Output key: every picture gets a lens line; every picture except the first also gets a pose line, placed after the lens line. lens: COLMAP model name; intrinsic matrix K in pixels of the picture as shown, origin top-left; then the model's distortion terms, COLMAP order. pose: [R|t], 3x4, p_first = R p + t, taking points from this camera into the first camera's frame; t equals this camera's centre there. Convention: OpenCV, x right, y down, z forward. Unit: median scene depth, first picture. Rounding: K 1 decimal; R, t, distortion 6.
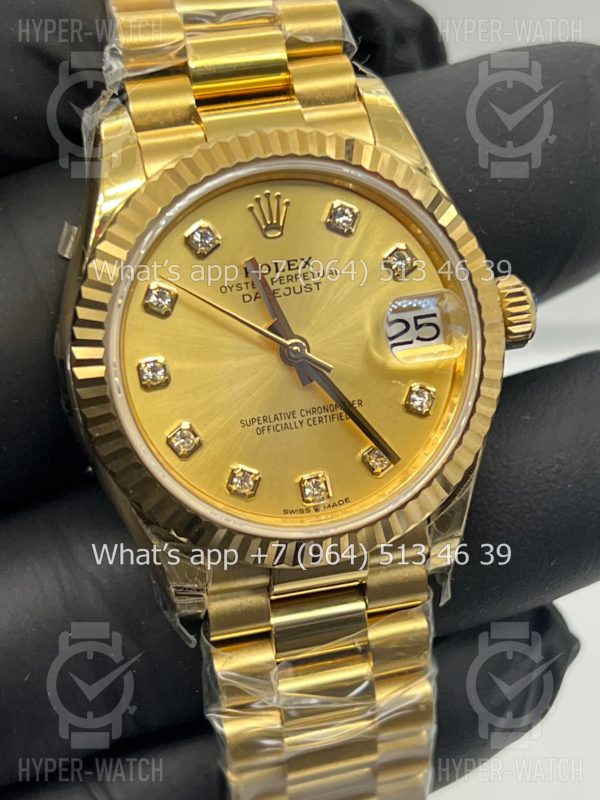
lens RADIAL K [[1835.9, 0, 300.0], [0, 1835.9, 400.0], [0, 0, 1]] dist [0.063838, -0.242744]
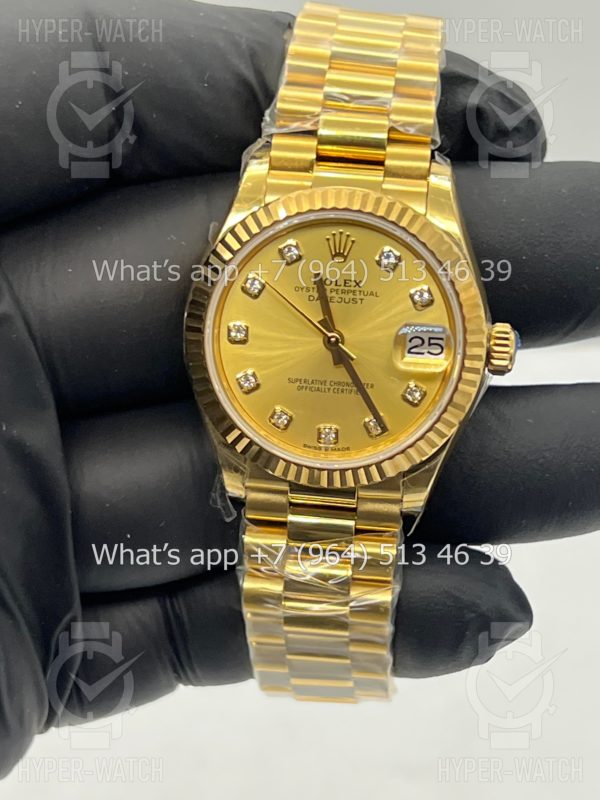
lens RADIAL K [[1835.9, 0, 300.0], [0, 1835.9, 400.0], [0, 0, 1]] dist [0.063838, -0.242744]
pose [[0.939345, 0.245565, -0.239434, 0.328978], [-0.231514, 0.969058, 0.085598, -0.098667], [0.253046, -0.024974, 0.967132, -0.417687]]
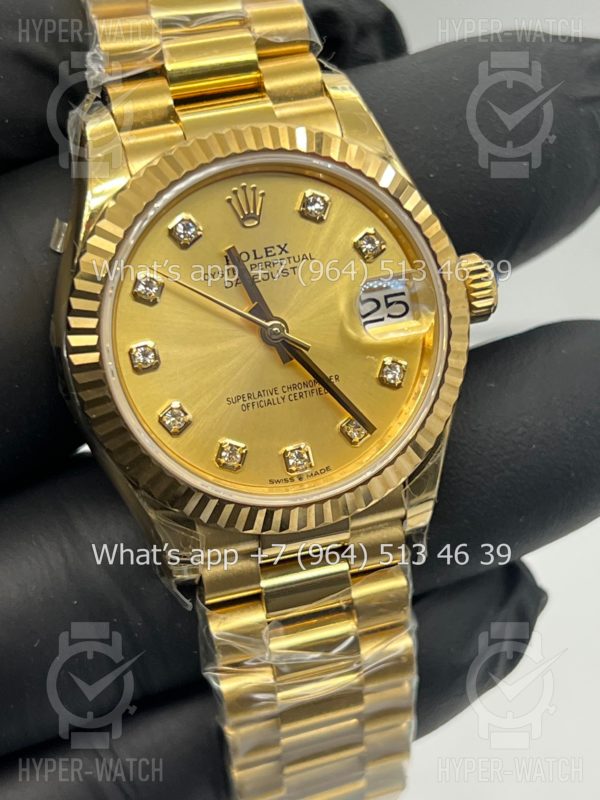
lens RADIAL K [[1835.9, 0, 300.0], [0, 1835.9, 400.0], [0, 0, 1]] dist [0.063838, -0.242744]
pose [[0.999184, -0.035881, 0.018561, -0.009313], [0.035623, 0.999267, 0.014042, -0.001326], [-0.019052, -0.013369, 0.999729, -0.073810]]
